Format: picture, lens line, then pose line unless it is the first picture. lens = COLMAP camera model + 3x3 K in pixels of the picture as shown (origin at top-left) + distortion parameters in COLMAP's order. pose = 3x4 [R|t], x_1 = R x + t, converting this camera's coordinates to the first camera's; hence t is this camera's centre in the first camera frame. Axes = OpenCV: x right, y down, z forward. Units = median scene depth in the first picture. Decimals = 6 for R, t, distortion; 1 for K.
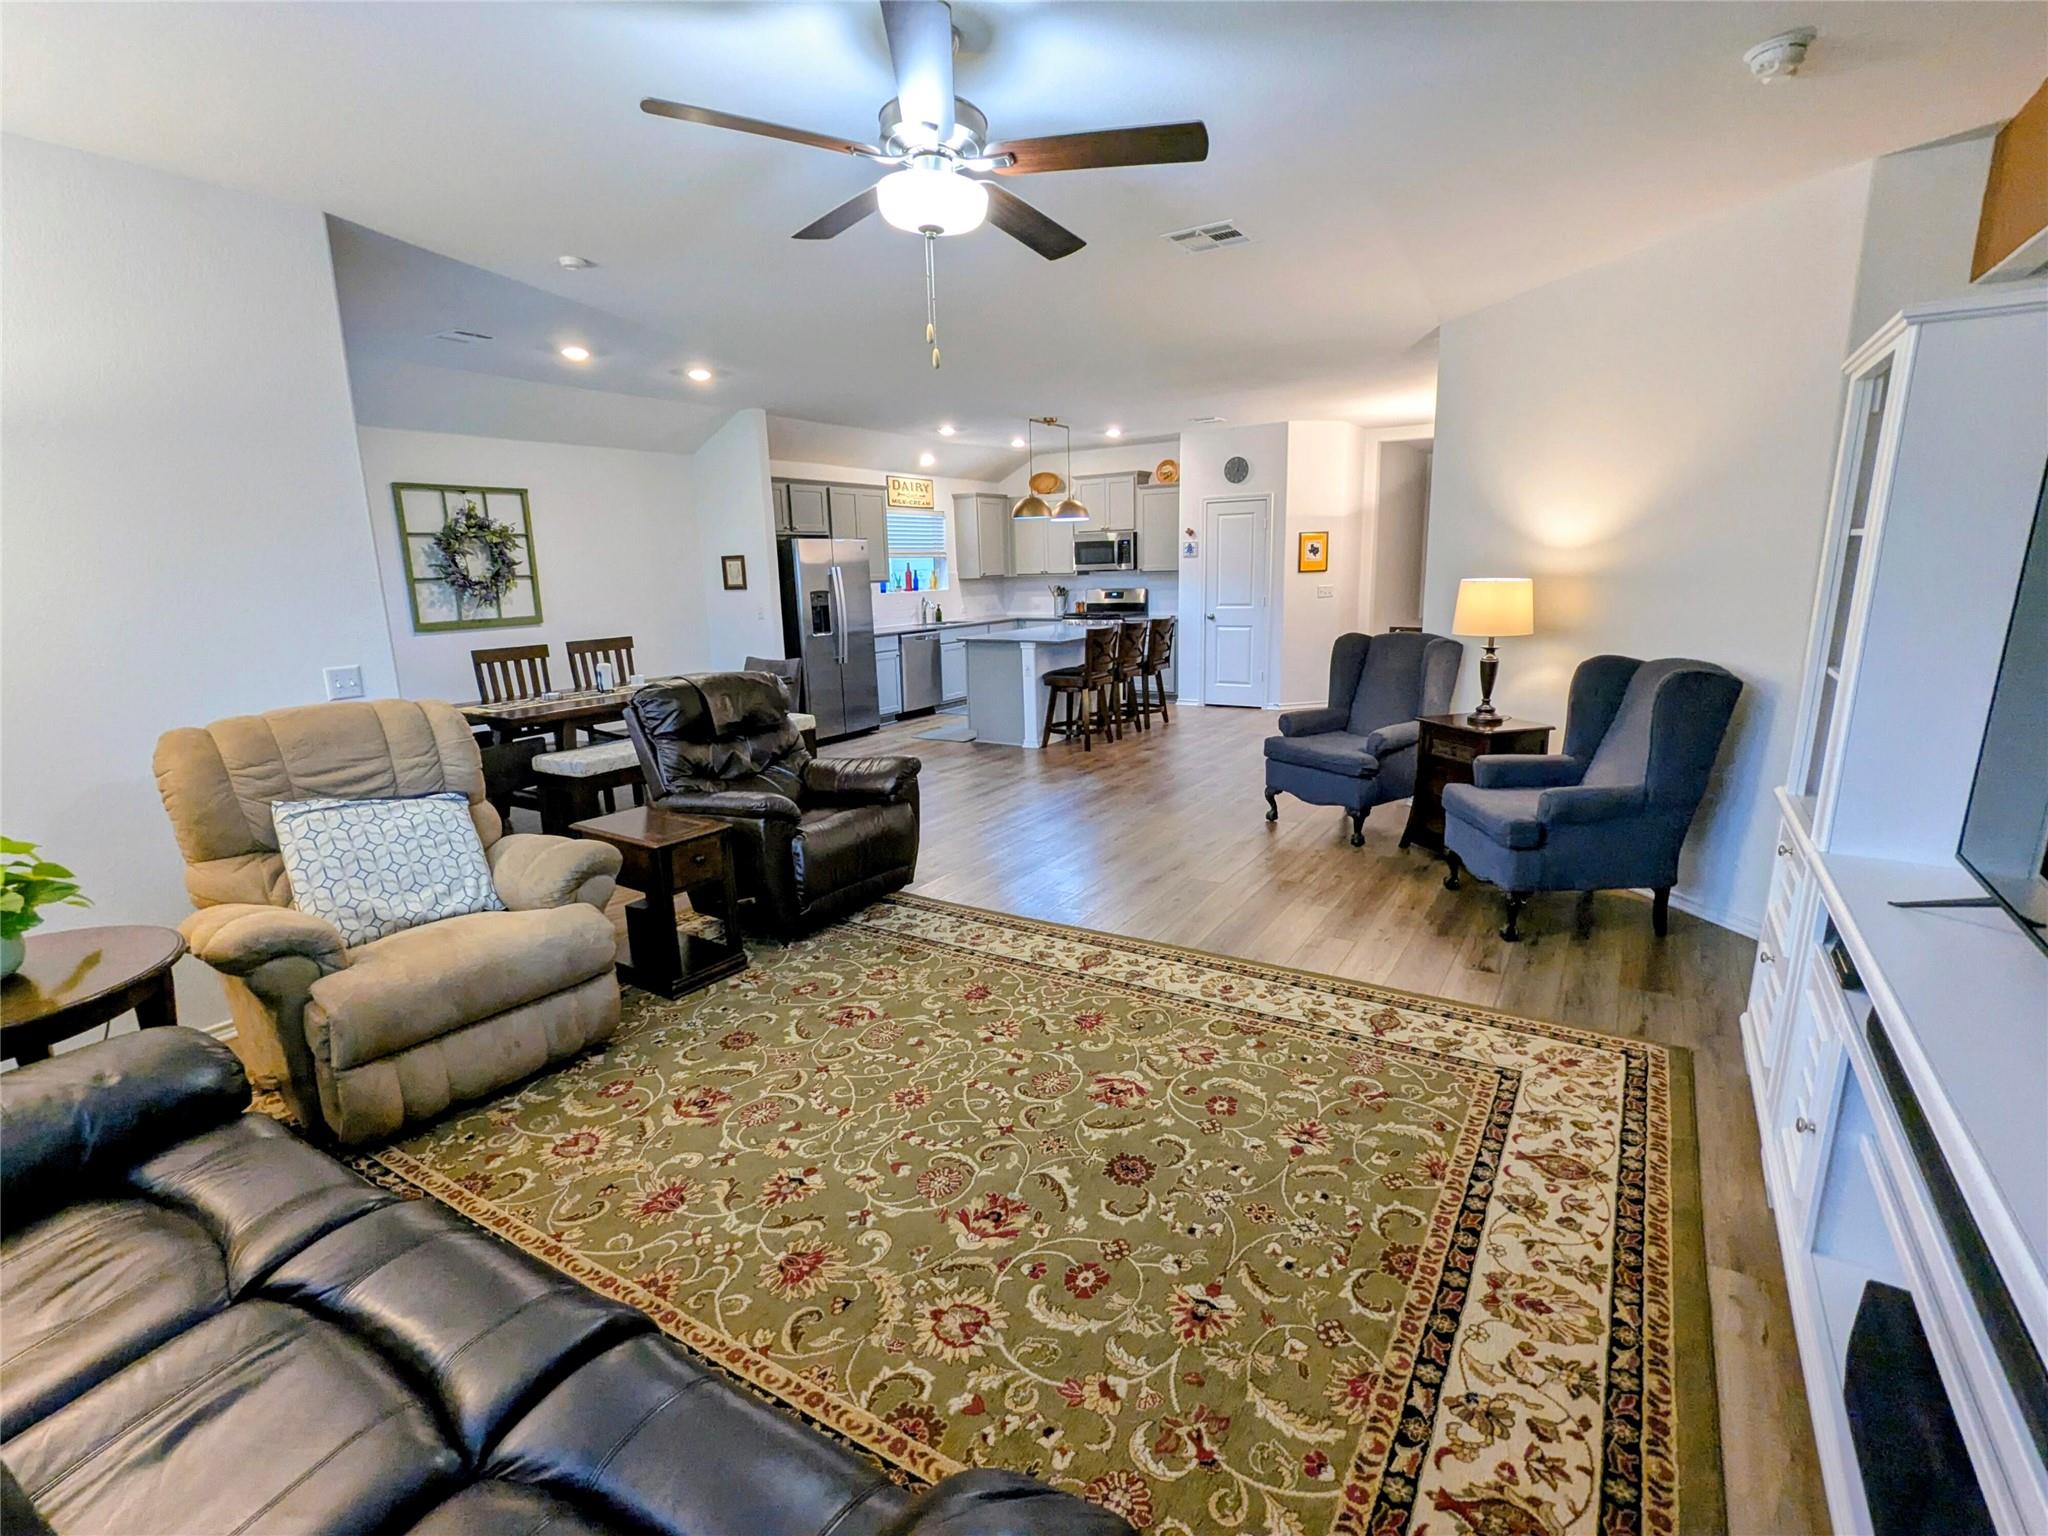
lens RADIAL K [[966.6, 0, 1024.0], [0, 966.6, 768.0], [0, 0, 1]] dist [-0.004059, 0.000083]
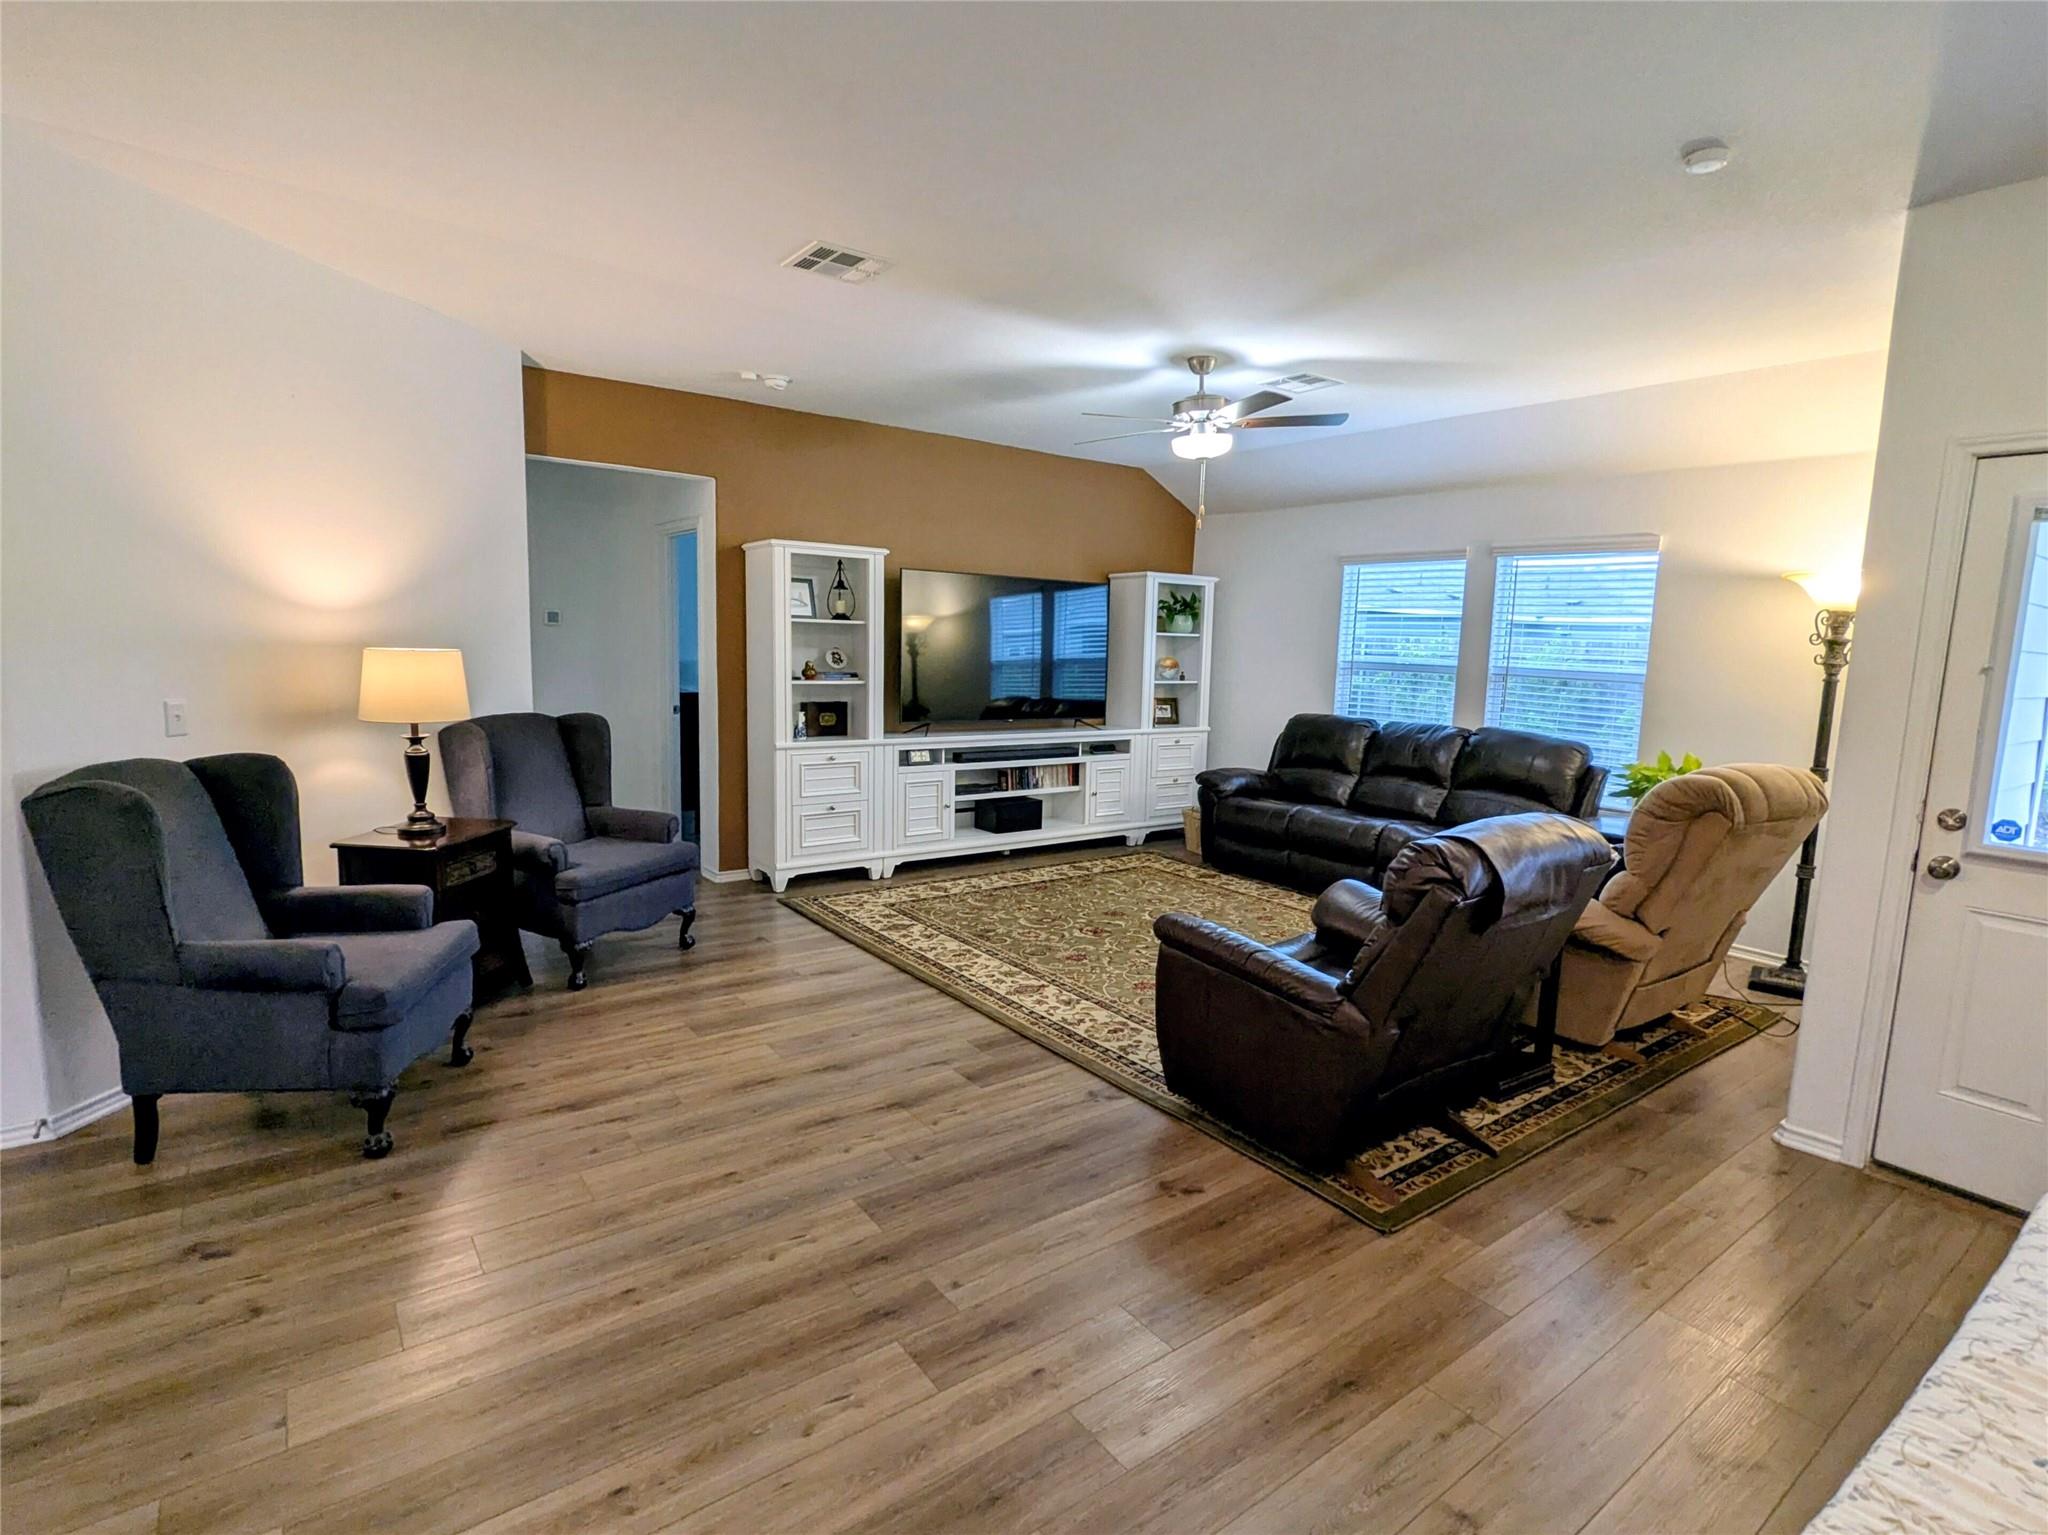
lens RADIAL K [[1012.2, 0, 1024.0], [0, 1012.2, 767.5], [0, 0, 1]] dist [-0.000093, 0.000029]
pose [[-0.932891, -0.051104, 0.356514, -0.379667], [0.068949, 0.946233, 0.316053, -0.479103], [-0.353497, 0.319424, -0.879209, 2.291737]]
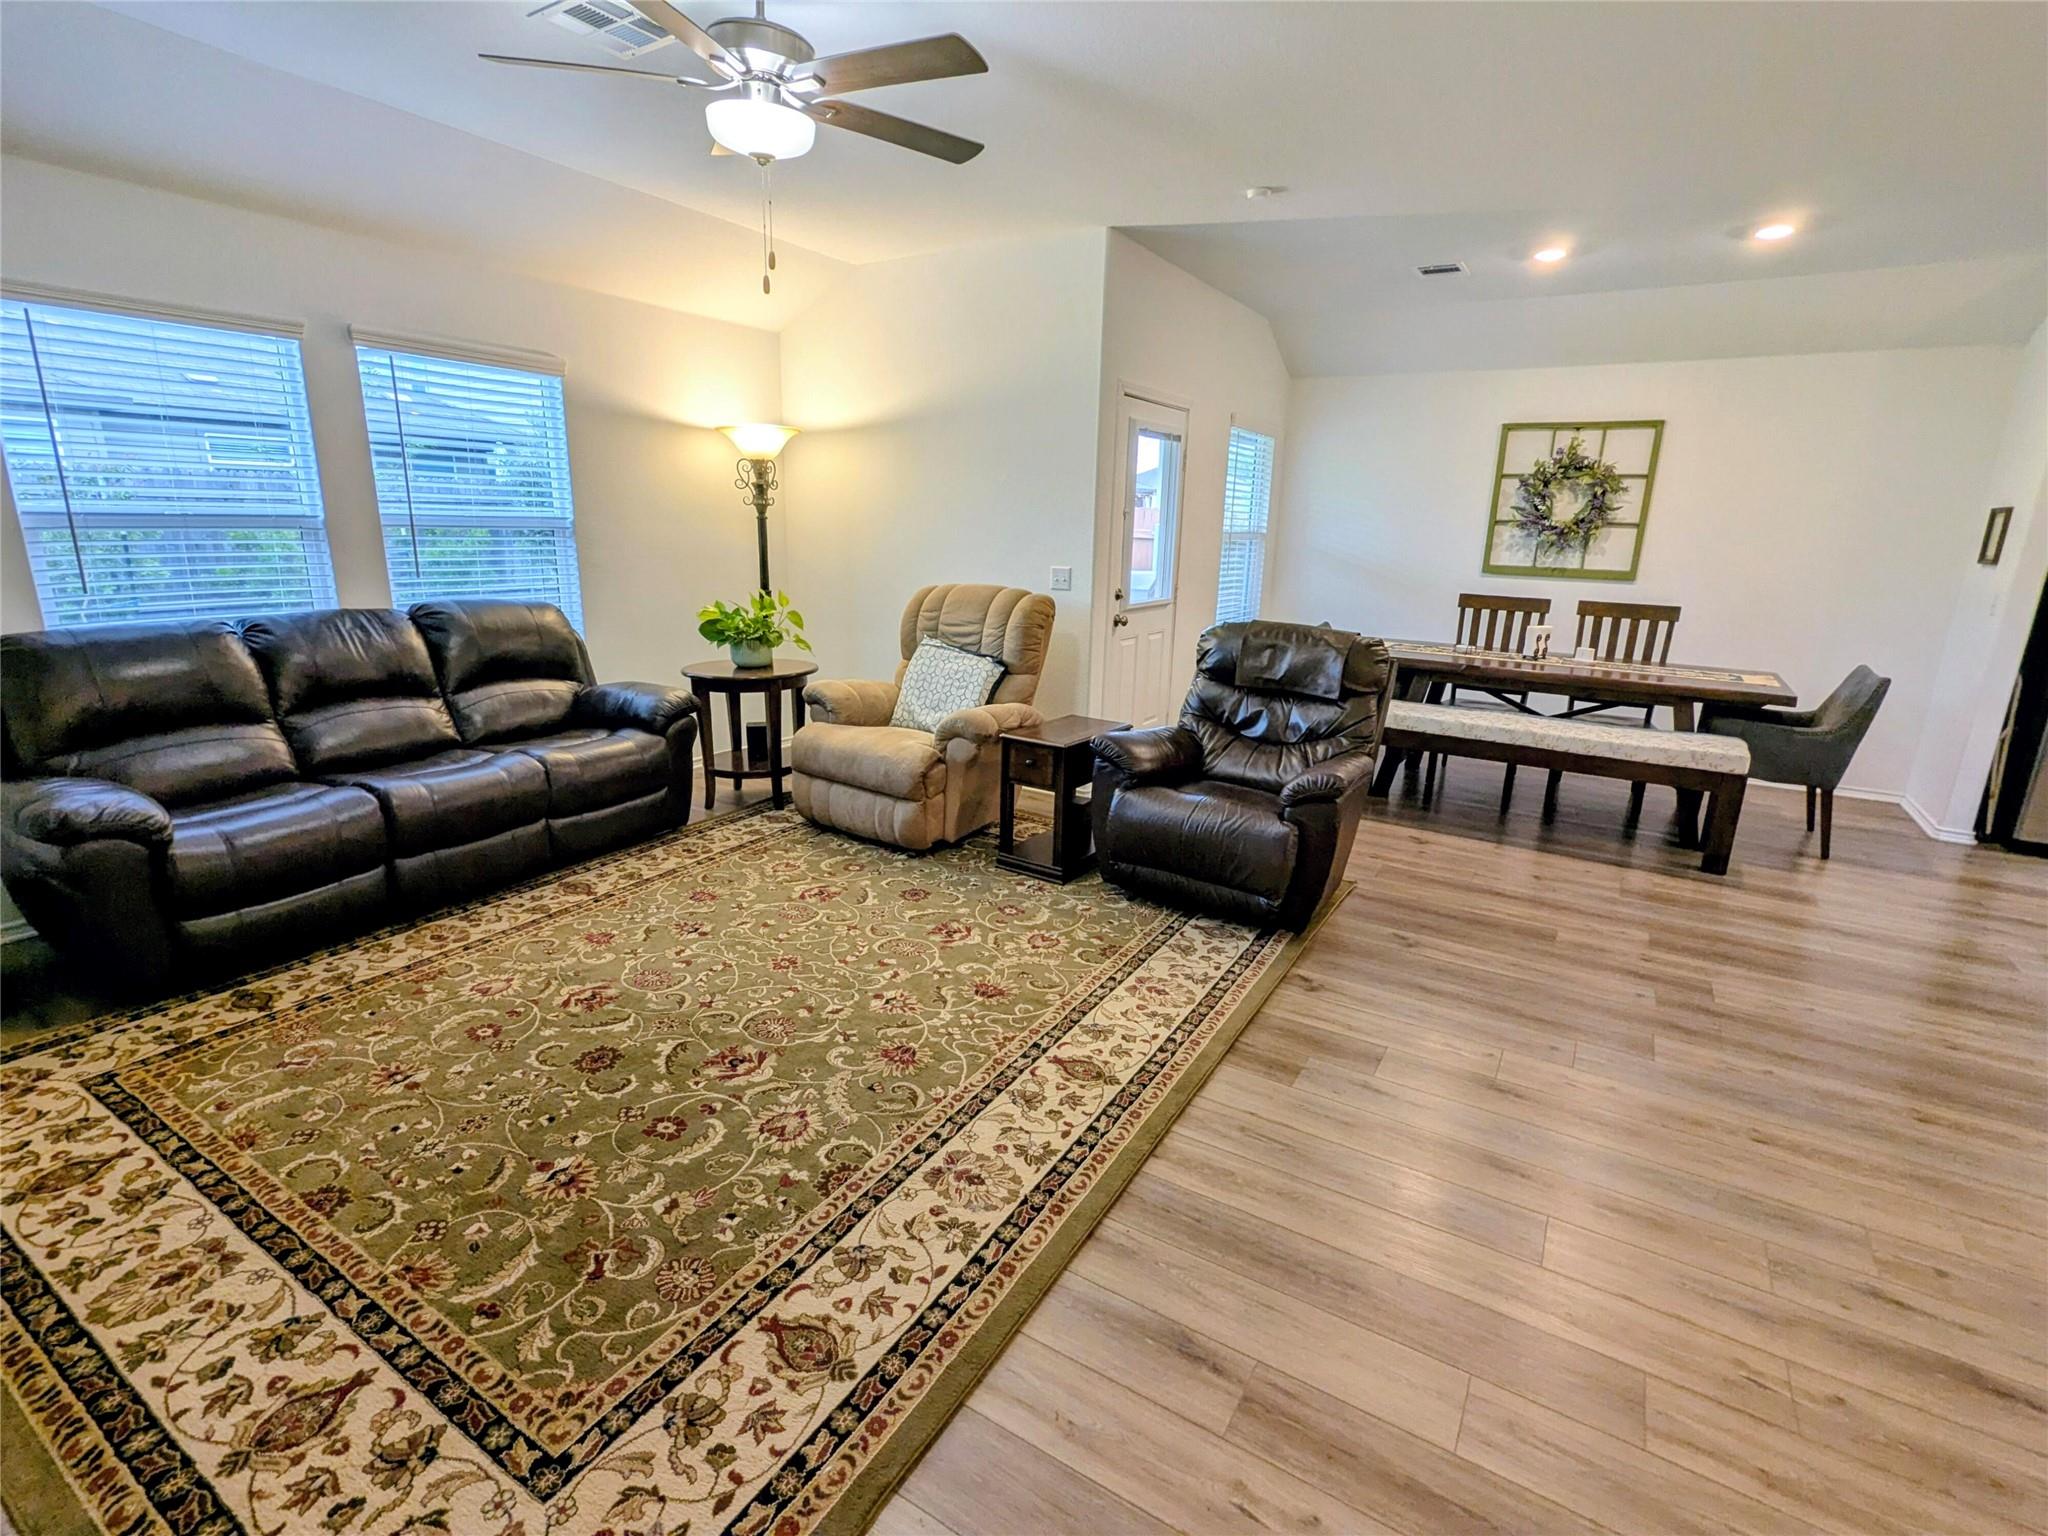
lens RADIAL K [[968.5, 0, 1028.9], [0, 968.5, 764.1], [0, 0, 1]] dist [-0.000945, 0.001430]
pose [[0.008363, 0.274751, -0.961479, 0.818003], [-0.236774, 0.934714, 0.265043, -0.221348], [0.971529, 0.225437, 0.072870, 1.020367]]
